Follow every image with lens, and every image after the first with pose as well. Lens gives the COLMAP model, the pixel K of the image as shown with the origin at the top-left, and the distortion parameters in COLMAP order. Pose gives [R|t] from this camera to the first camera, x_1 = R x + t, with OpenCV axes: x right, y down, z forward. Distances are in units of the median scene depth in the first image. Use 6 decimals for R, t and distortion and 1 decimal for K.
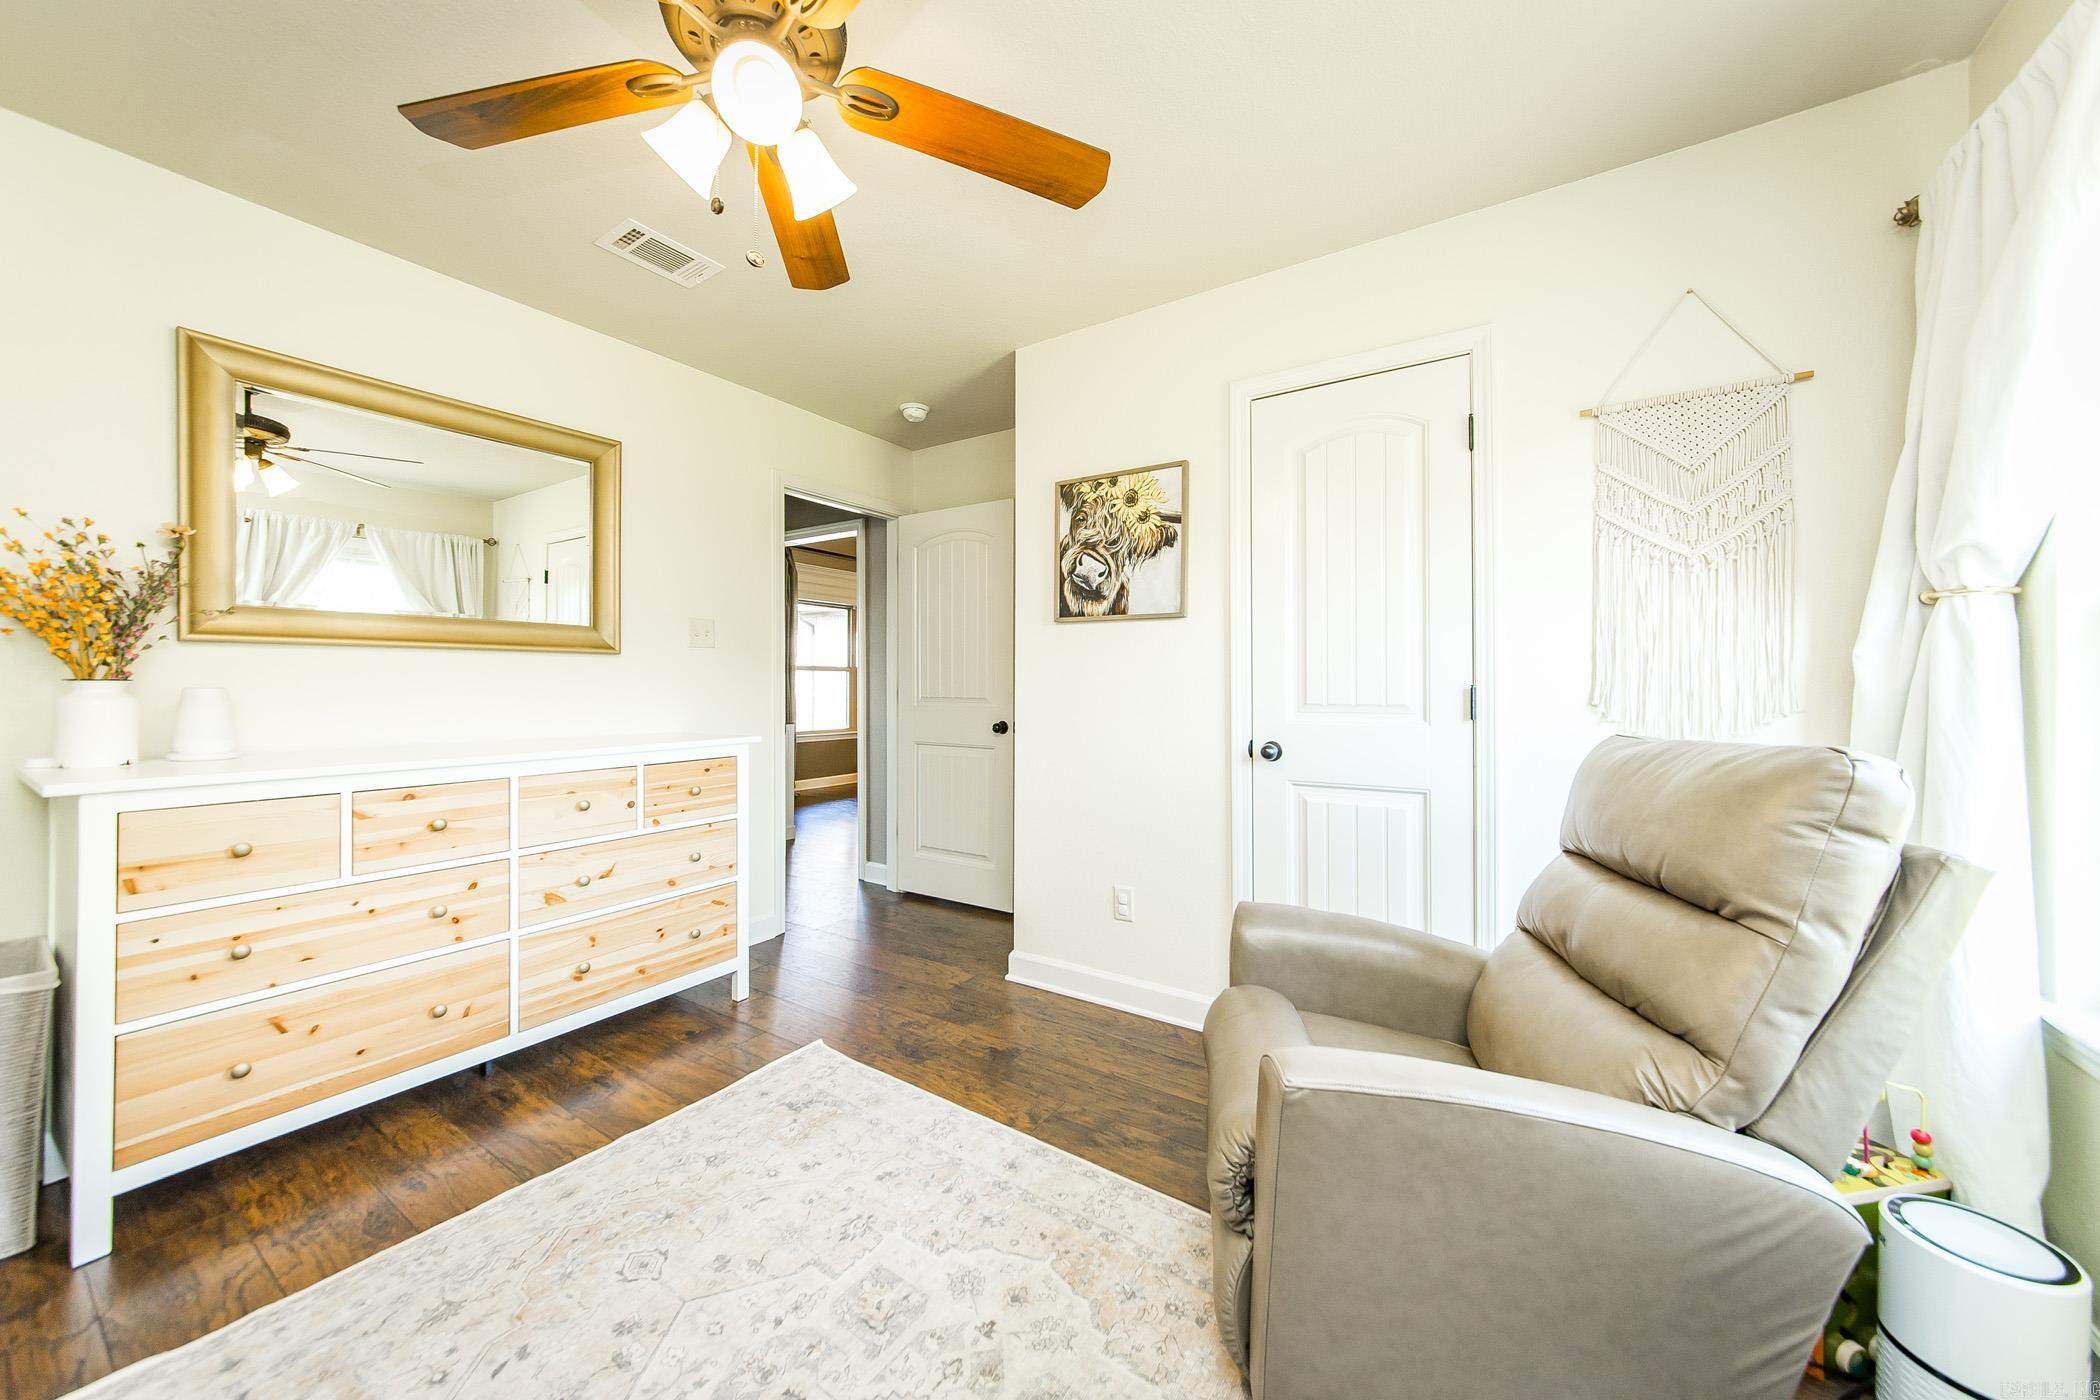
lens RADIAL K [[764.9, 0, 1045.7], [0, 764.9, 682.6], [0, 0, 1]] dist [-0.000640, -0.000205]
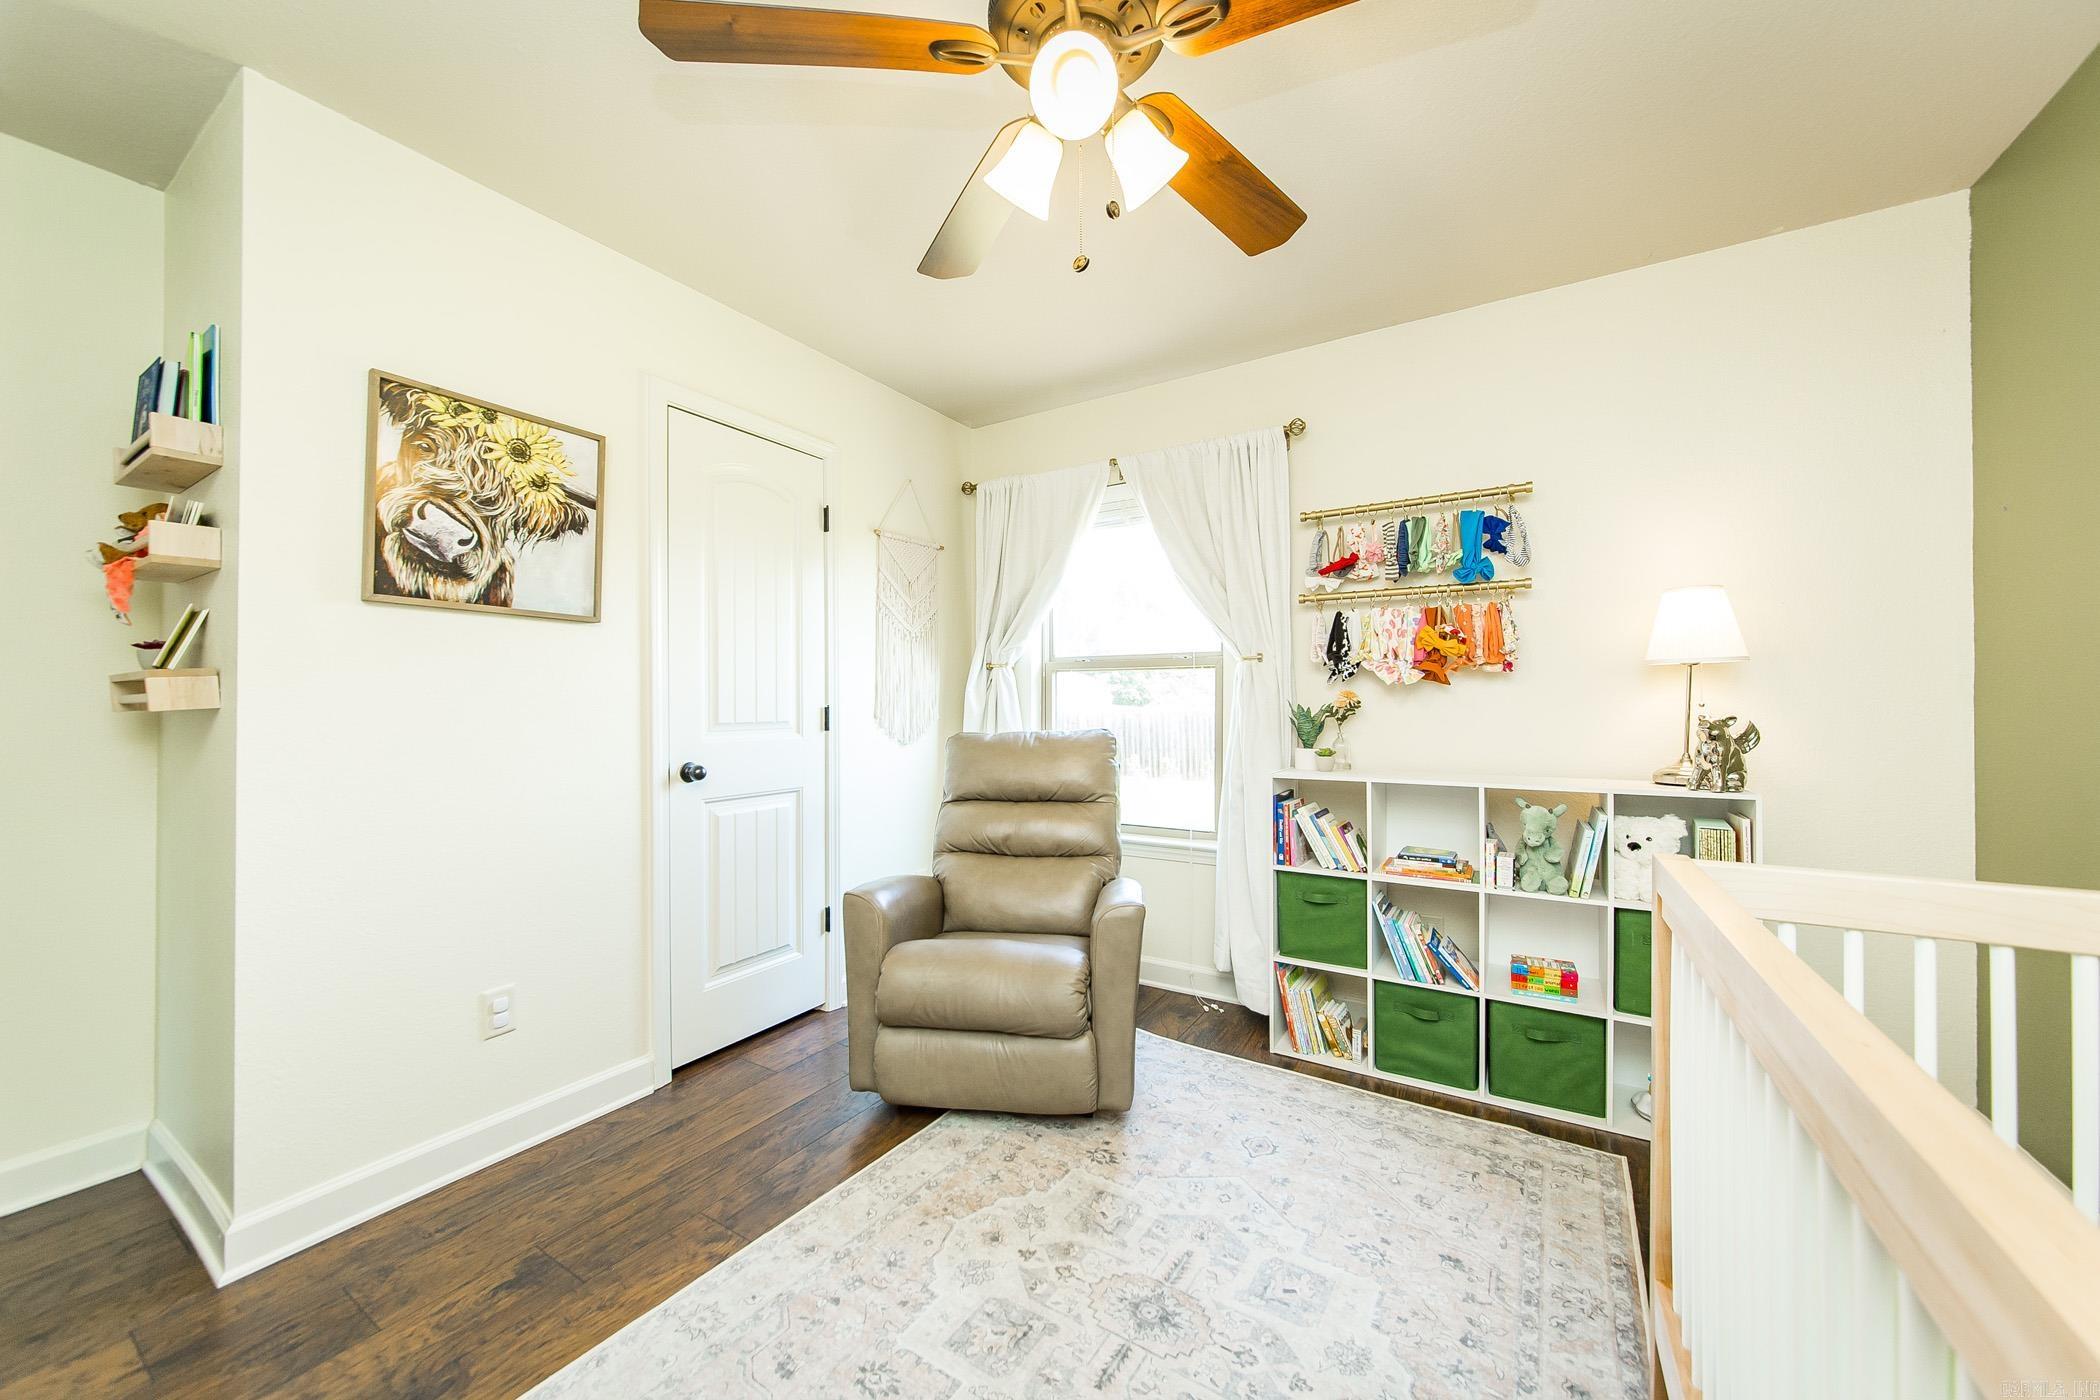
lens RADIAL K [[770.8, 0, 1055.9], [0, 770.8, 699.9], [0, 0, 1]] dist [-0.000518, 0.000076]
pose [[-0.042397, 0.008571, 0.999064, -0.660769], [0.000887, 0.999963, -0.008542, 0.005174], [-0.999100, 0.000524, -0.042404, 0.526289]]
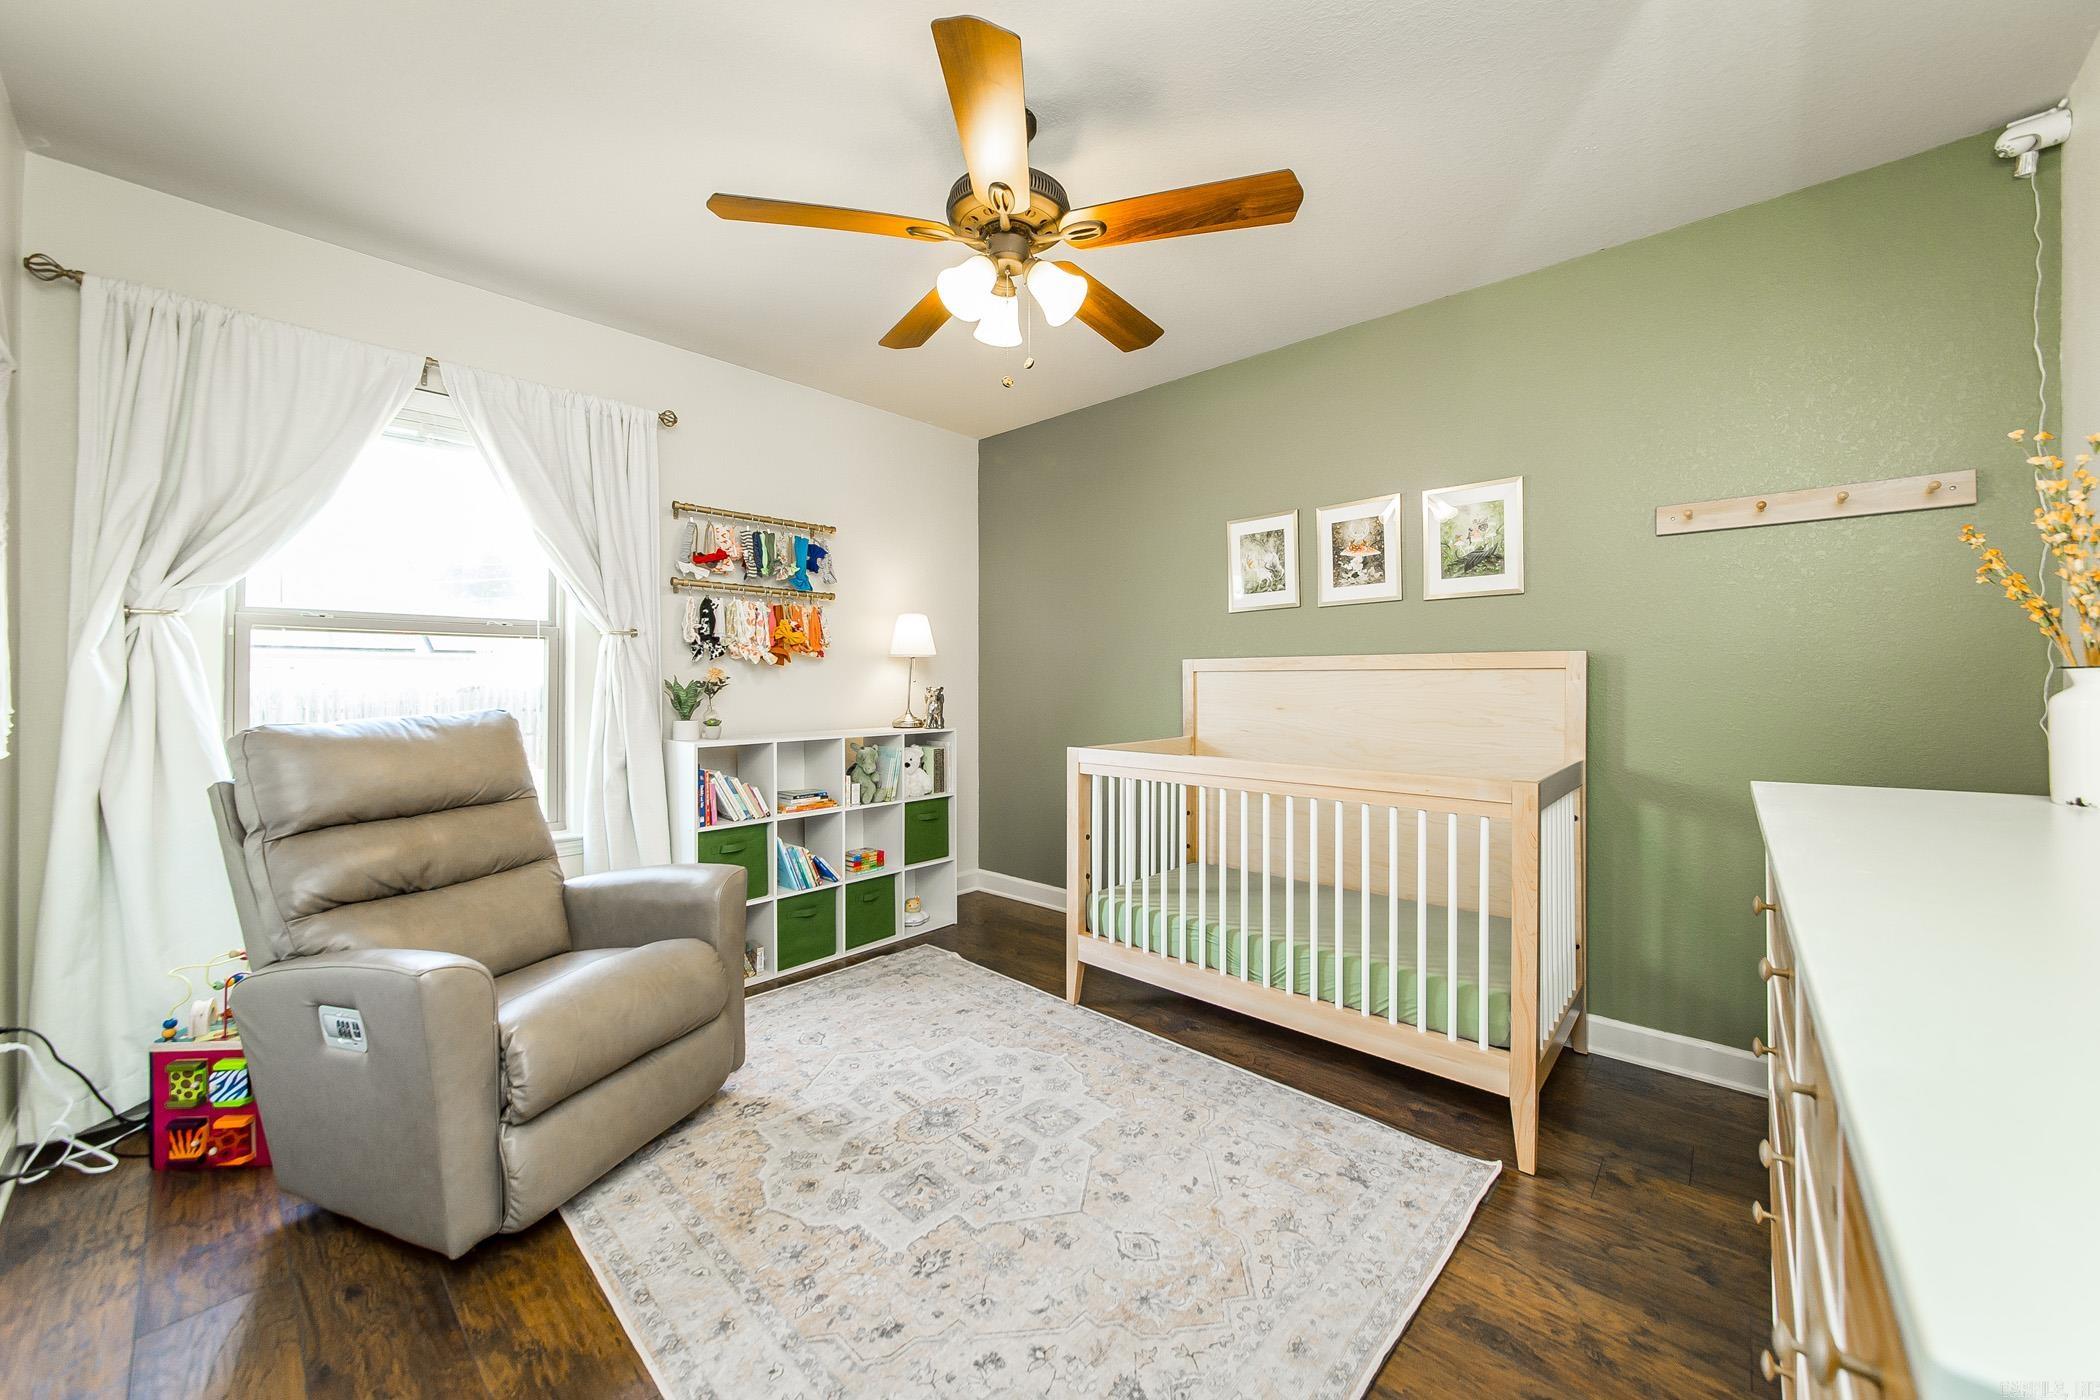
lens RADIAL K [[764.9, 0, 1045.7], [0, 764.9, 682.6], [0, 0, 1]] dist [-0.000640, -0.000205]
pose [[-0.988538, -0.000615, 0.150973, -0.324436], [-0.000505, 1.000000, 0.000765, 0.005213], [-0.150974, 0.000680, -0.988538, 1.177387]]
